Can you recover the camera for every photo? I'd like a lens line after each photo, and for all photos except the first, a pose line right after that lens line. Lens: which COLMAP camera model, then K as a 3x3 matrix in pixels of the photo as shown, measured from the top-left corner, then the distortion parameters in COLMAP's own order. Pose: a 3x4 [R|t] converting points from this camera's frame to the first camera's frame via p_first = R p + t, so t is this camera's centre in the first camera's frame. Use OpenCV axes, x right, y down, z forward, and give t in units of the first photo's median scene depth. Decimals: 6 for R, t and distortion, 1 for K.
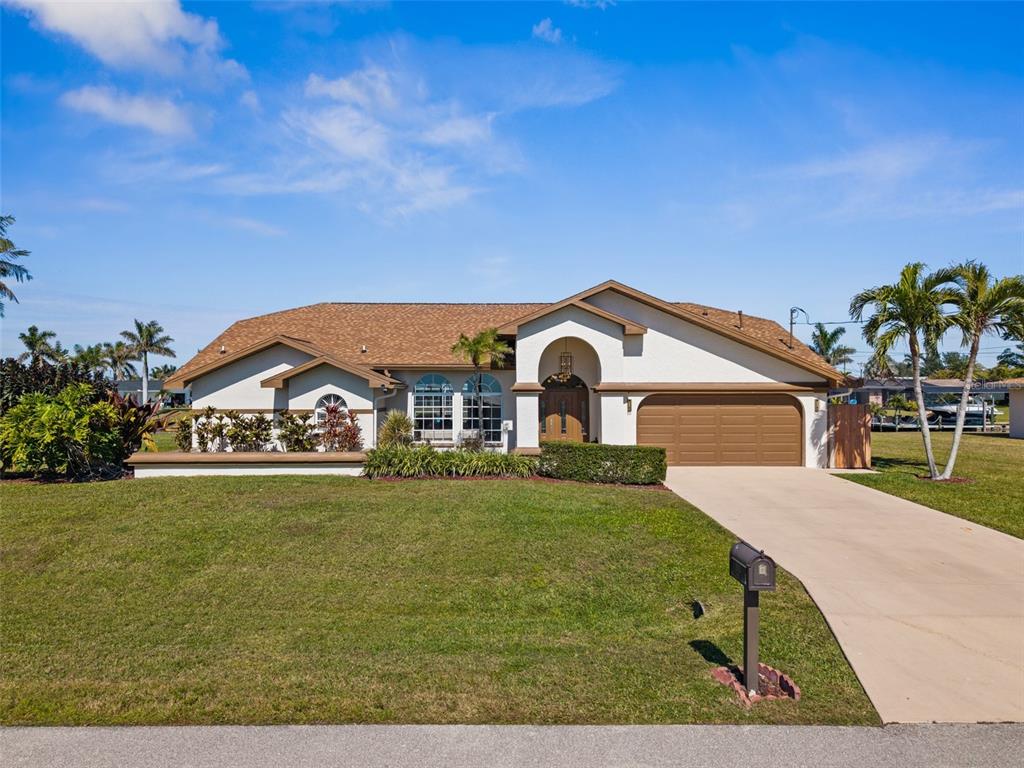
lens RADIAL K [[706.4, 0, 496.5], [0, 706.4, 359.1], [0, 0, 1]] dist [0.006576, 0.000585]
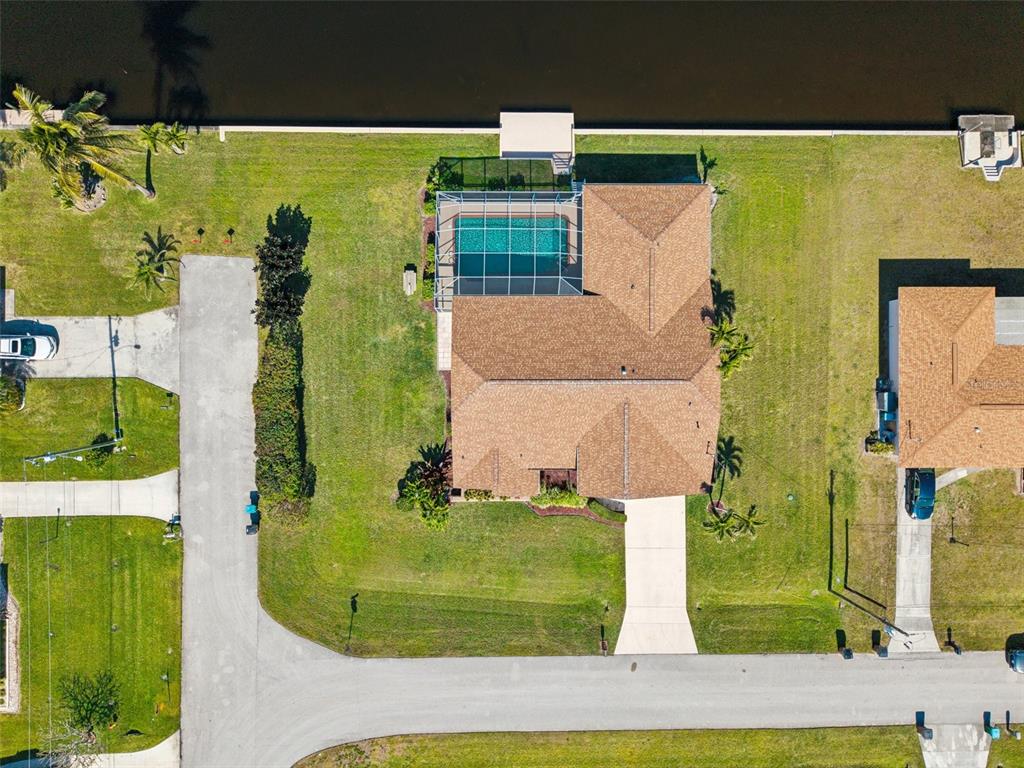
lens RADIAL K [[712.3, 0, 512.0], [0, 712.3, 384.0], [0, 0, 1]] dist [0.026846, -0.001311]
pose [[0.999910, -0.003641, 0.012924, -0.280452], [-0.013044, -0.035187, 0.999296, -2.657369], [-0.003184, -0.999374, -0.035231, 1.501320]]
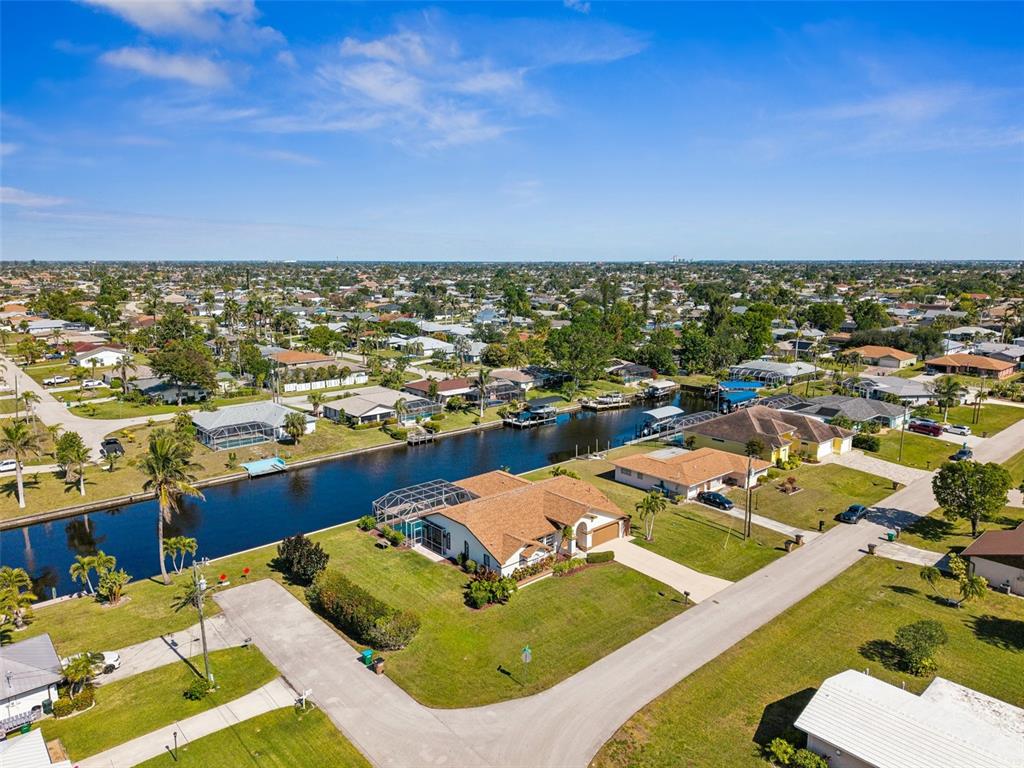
lens RADIAL K [[701.0, 0, 496.0], [0, 701.0, 380.9], [0, 0, 1]] dist [0.024821, -0.001189]
pose [[0.755941, -0.115316, 0.644404, -2.583409], [-0.019012, 0.980081, 0.197688, -1.508722], [-0.654364, -0.161692, 0.738691, -1.349891]]
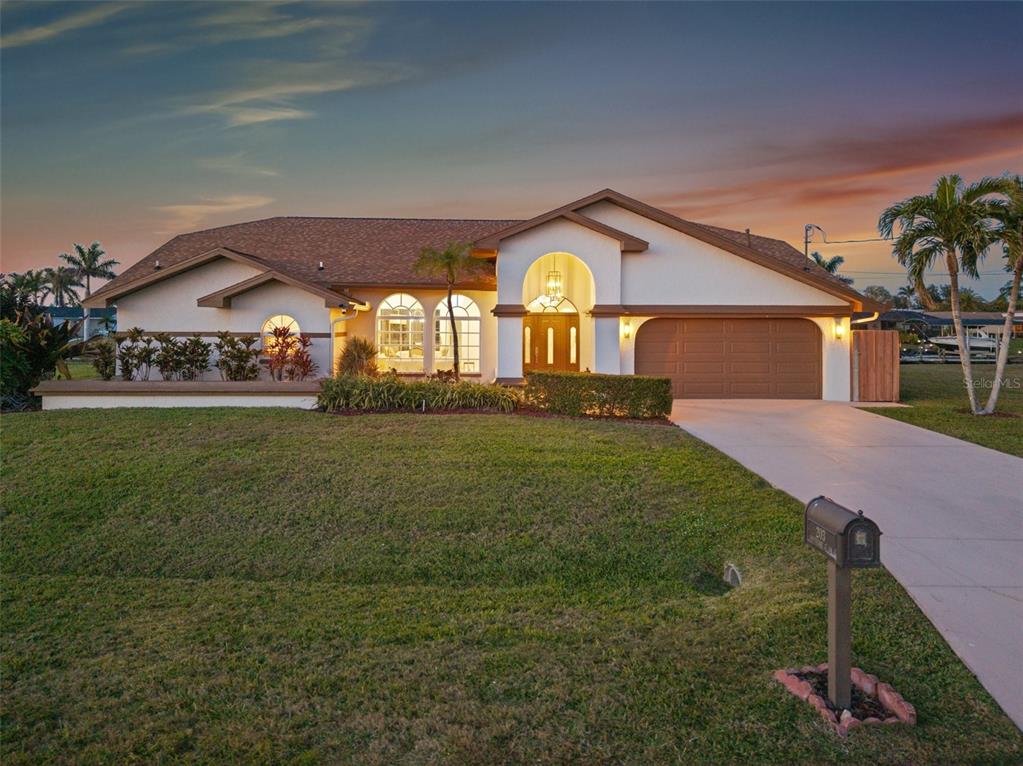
lens RADIAL K [[715.4, 0, 511.5], [0, 715.4, 383.0], [0, 0, 1]] dist [-0.000876, 0.000271]
pose [[0.998519, 0.005945, 0.054075, -0.000846], [-0.012494, 0.992502, 0.121587, 0.023282], [-0.052946, -0.122083, 0.991107, 0.120131]]
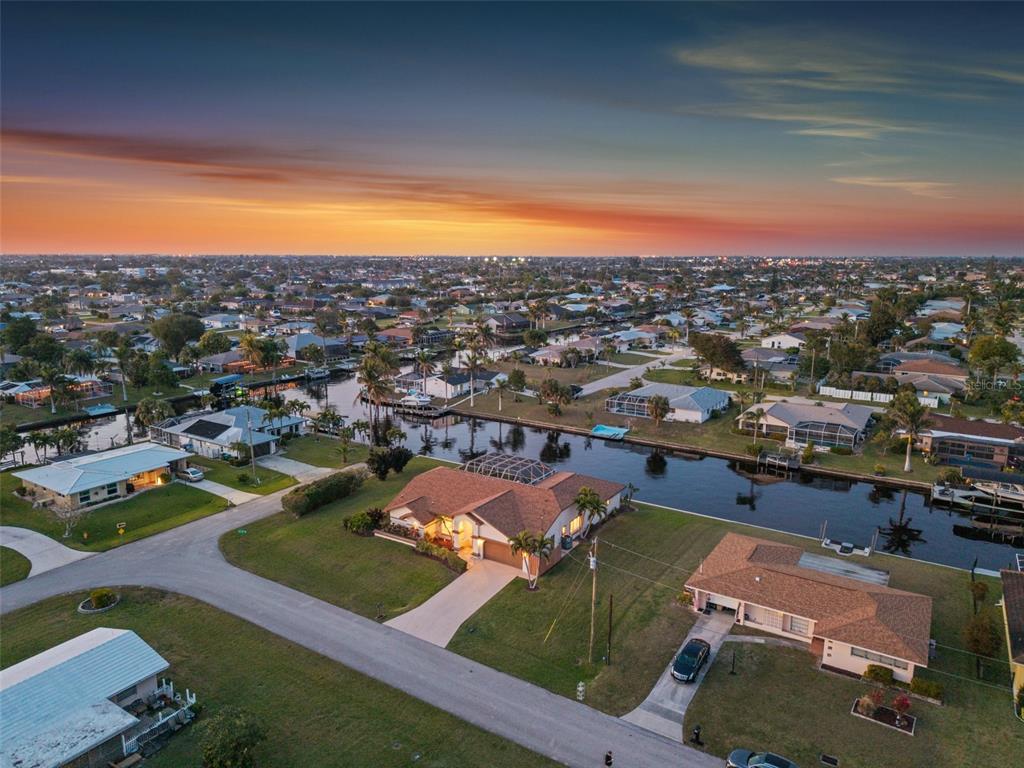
lens RADIAL K [[693.7, 0, 488.0], [0, 693.7, 383.1], [0, 0, 1]] dist [0.031449, -0.000467]
pose [[0.827666, 0.104315, -0.551441, 2.079453], [0.018700, 0.976903, 0.212865, -1.468119], [0.560909, -0.186493, 0.806599, -1.649646]]
